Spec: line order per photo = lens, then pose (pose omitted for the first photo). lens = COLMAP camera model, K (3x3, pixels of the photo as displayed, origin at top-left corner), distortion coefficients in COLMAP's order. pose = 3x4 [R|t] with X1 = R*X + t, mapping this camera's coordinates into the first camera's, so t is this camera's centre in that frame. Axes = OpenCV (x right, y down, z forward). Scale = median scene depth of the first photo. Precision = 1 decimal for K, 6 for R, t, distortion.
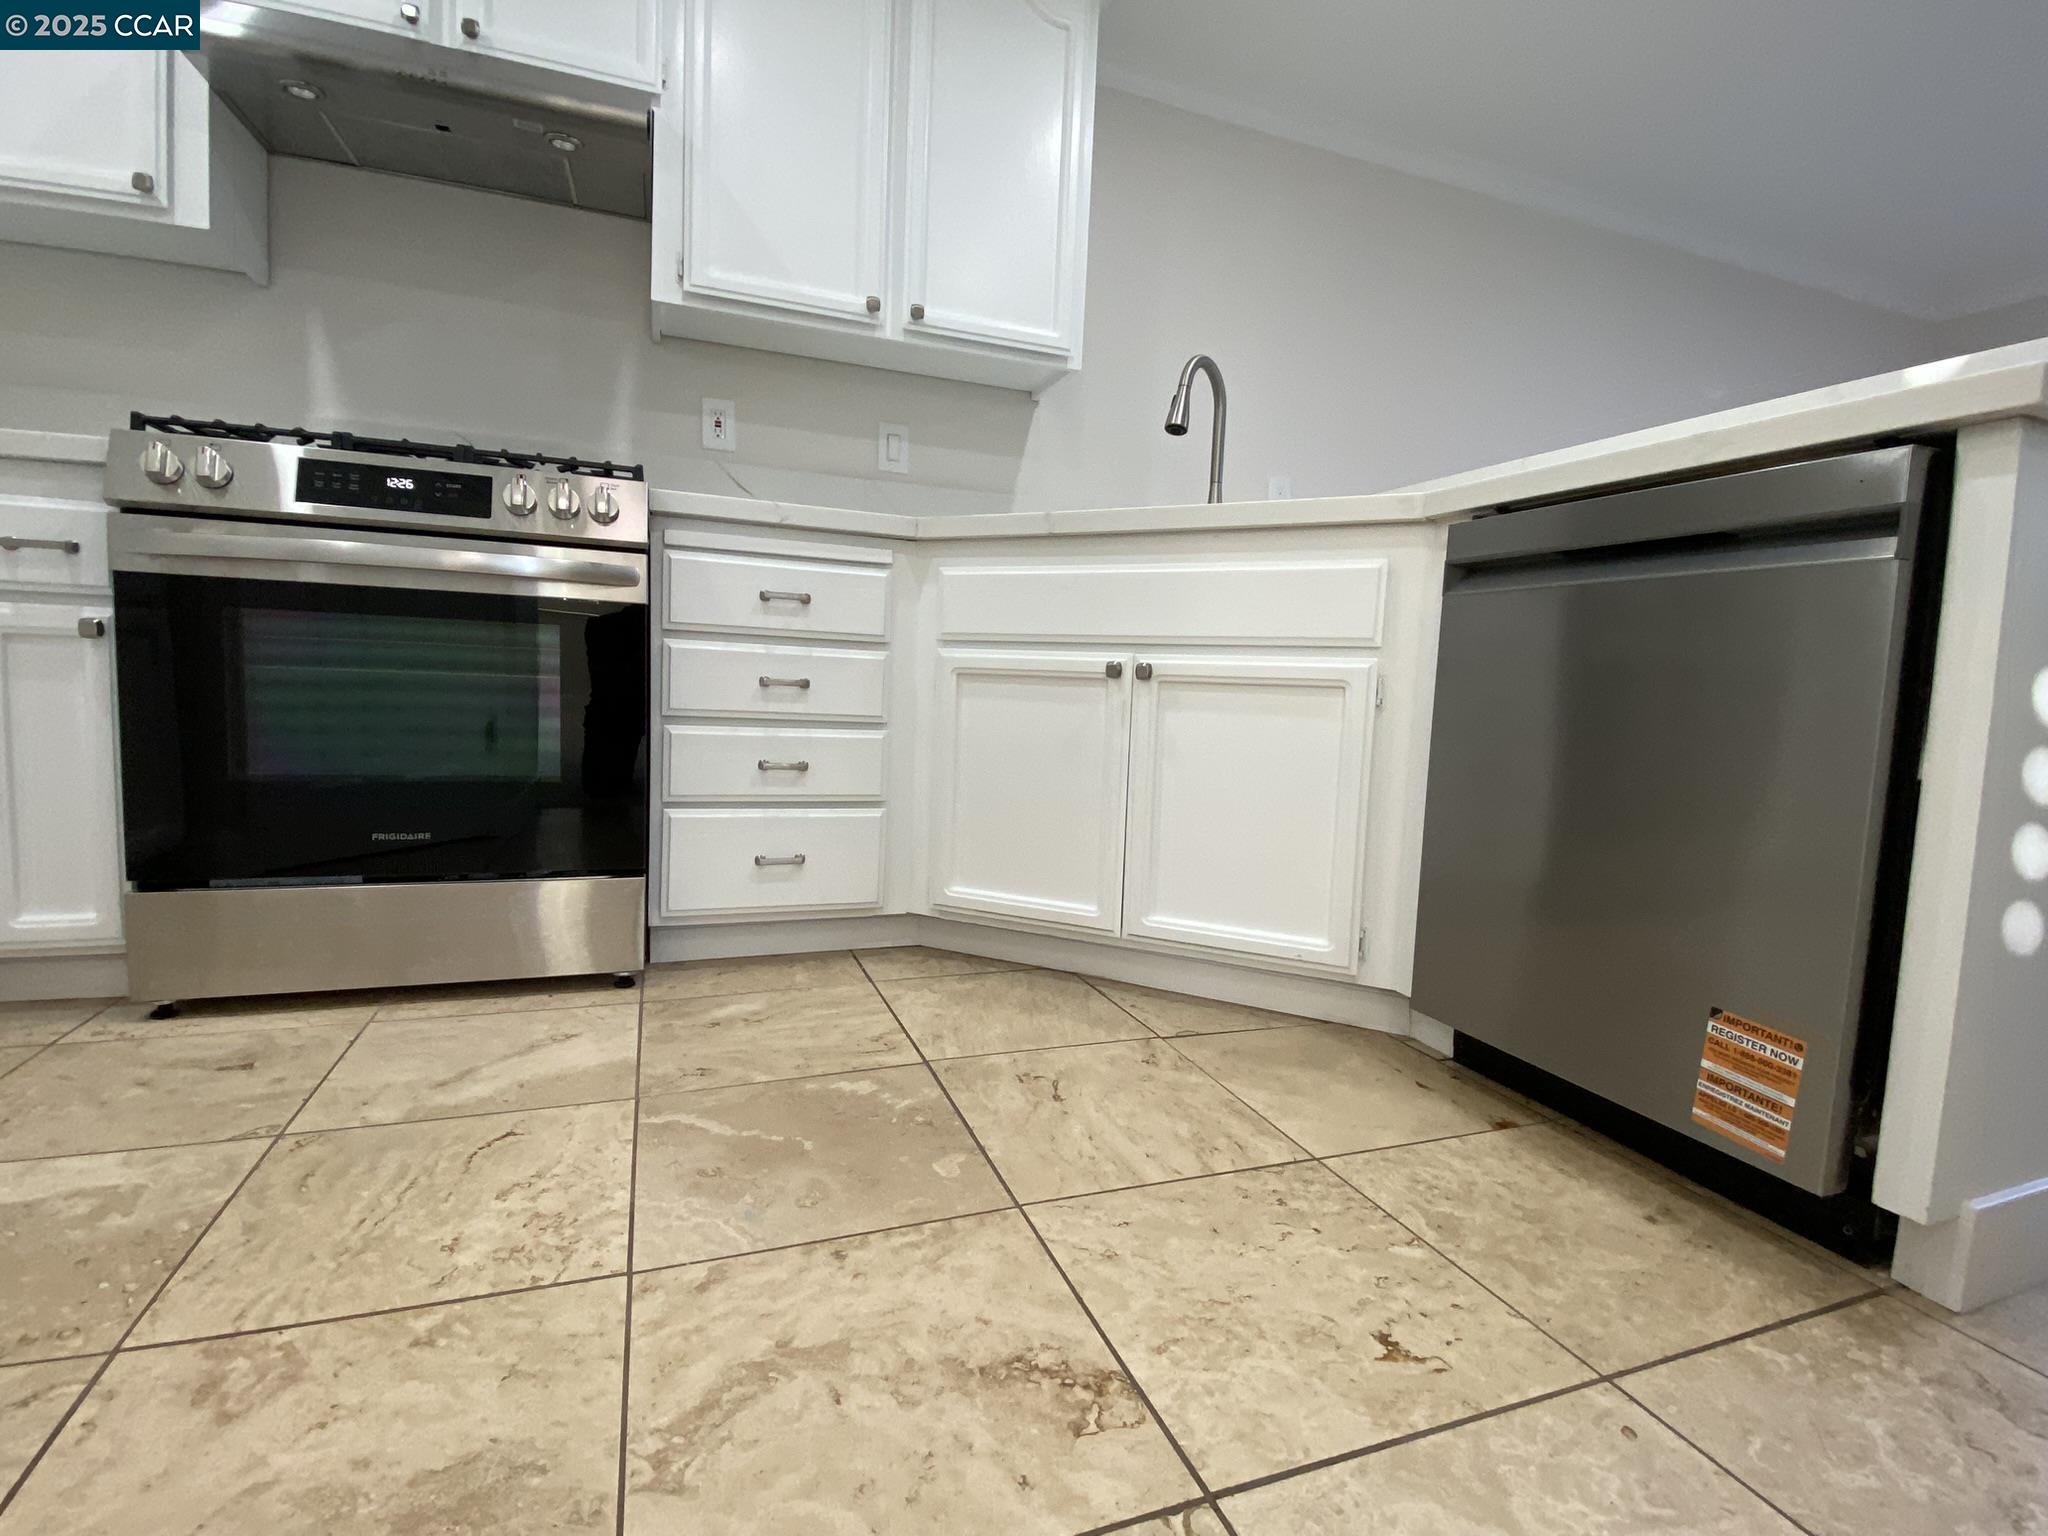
lens RADIAL K [[961.2, 0, 1035.4], [0, 961.2, 774.7], [0, 0, 1]] dist [0.003558, -0.014160]
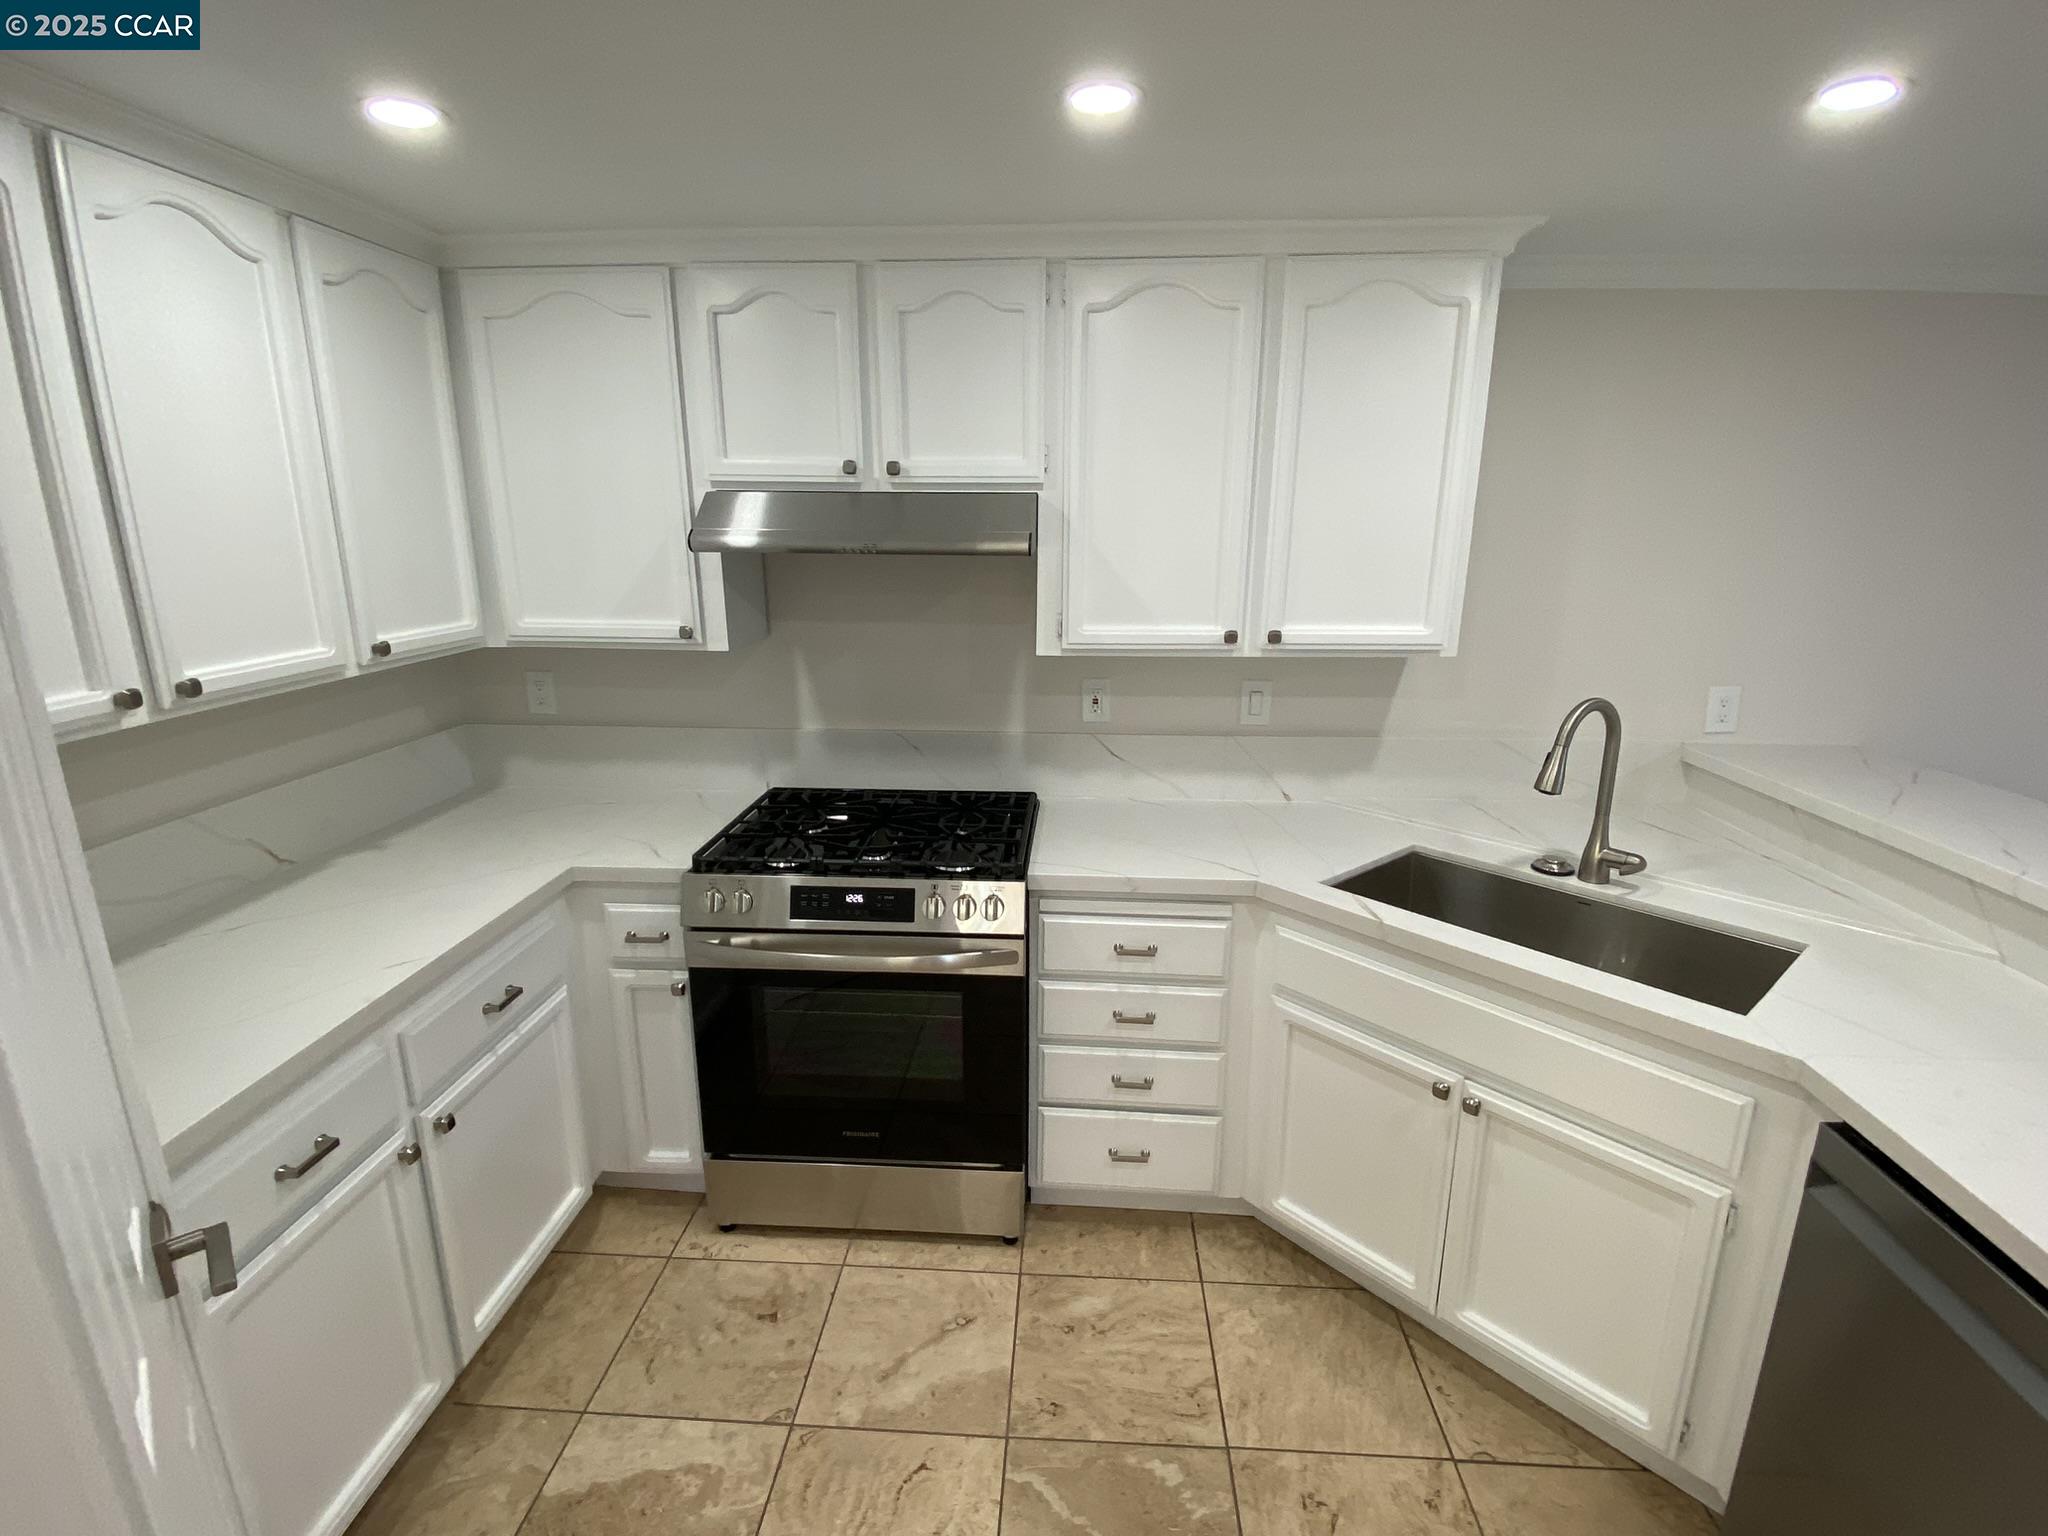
lens RADIAL K [[961.2, 0, 1020.1], [0, 961.2, 755.2], [0, 0, 1]] dist [0.003558, -0.014160]
pose [[0.906553, 0.060542, -0.417727, 0.091989], [-0.003996, 0.990847, 0.134934, -0.665245], [0.422072, -0.120656, 0.898497, -0.077751]]
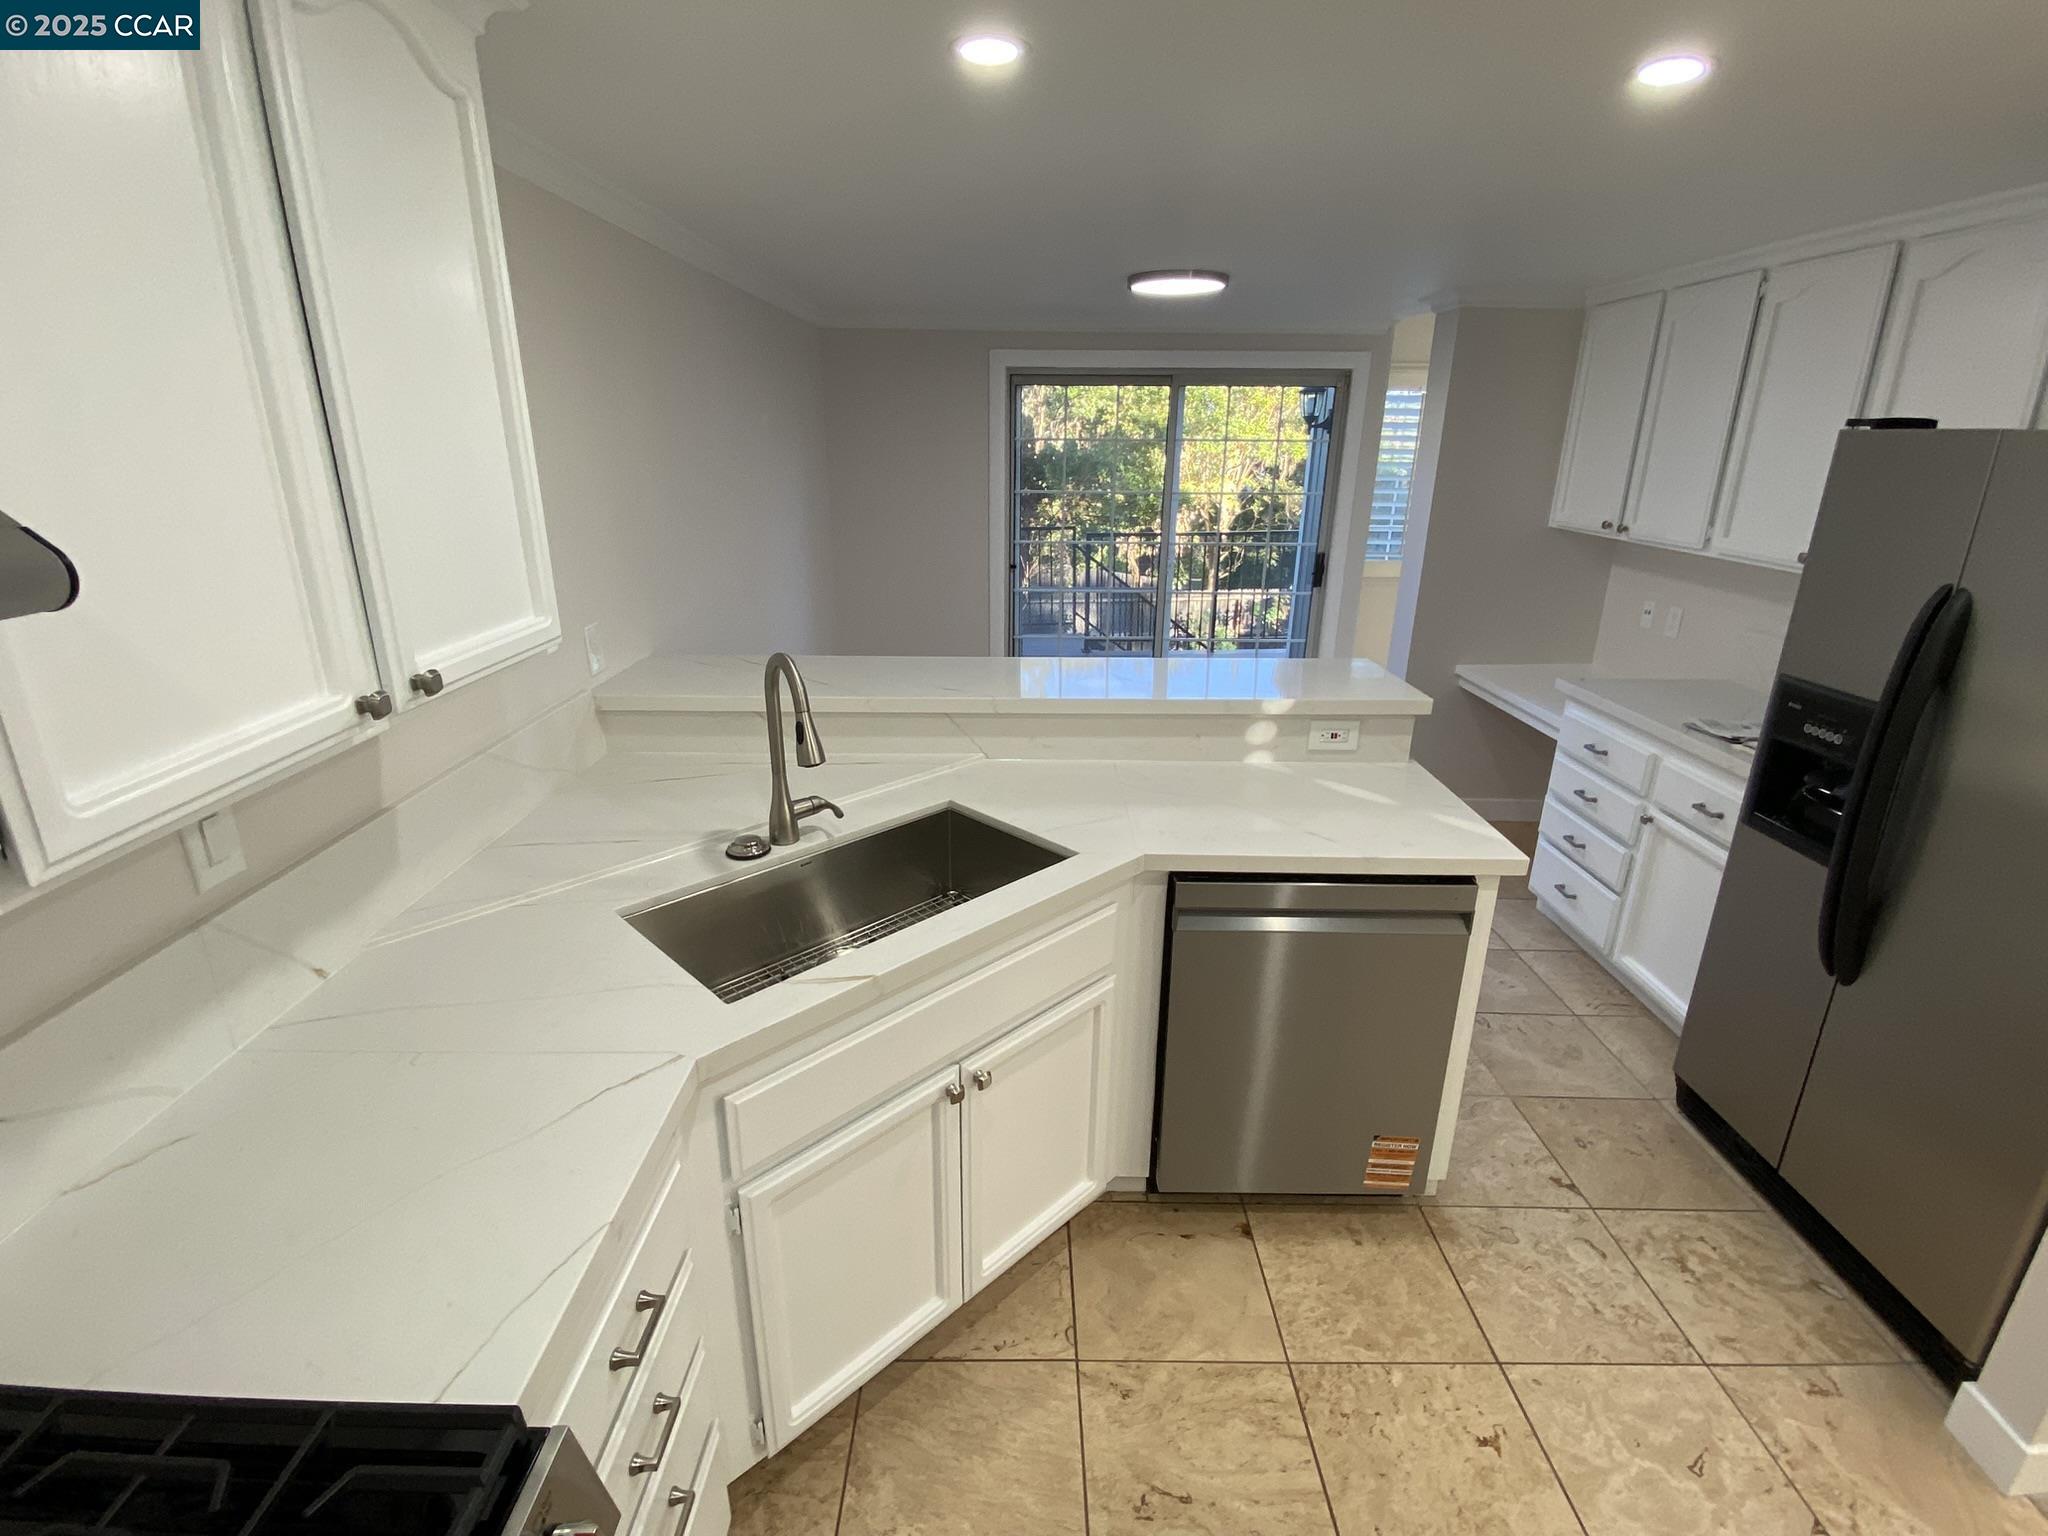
lens RADIAL K [[961.2, 0, 1020.8], [0, 961.2, 762.1], [0, 0, 1]] dist [0.003558, -0.014160]
pose [[0.357423, -0.334090, 0.872143, -0.662664], [0.094466, 0.941972, 0.322125, -0.784242], [-0.929153, -0.032747, 0.368243, 0.674431]]
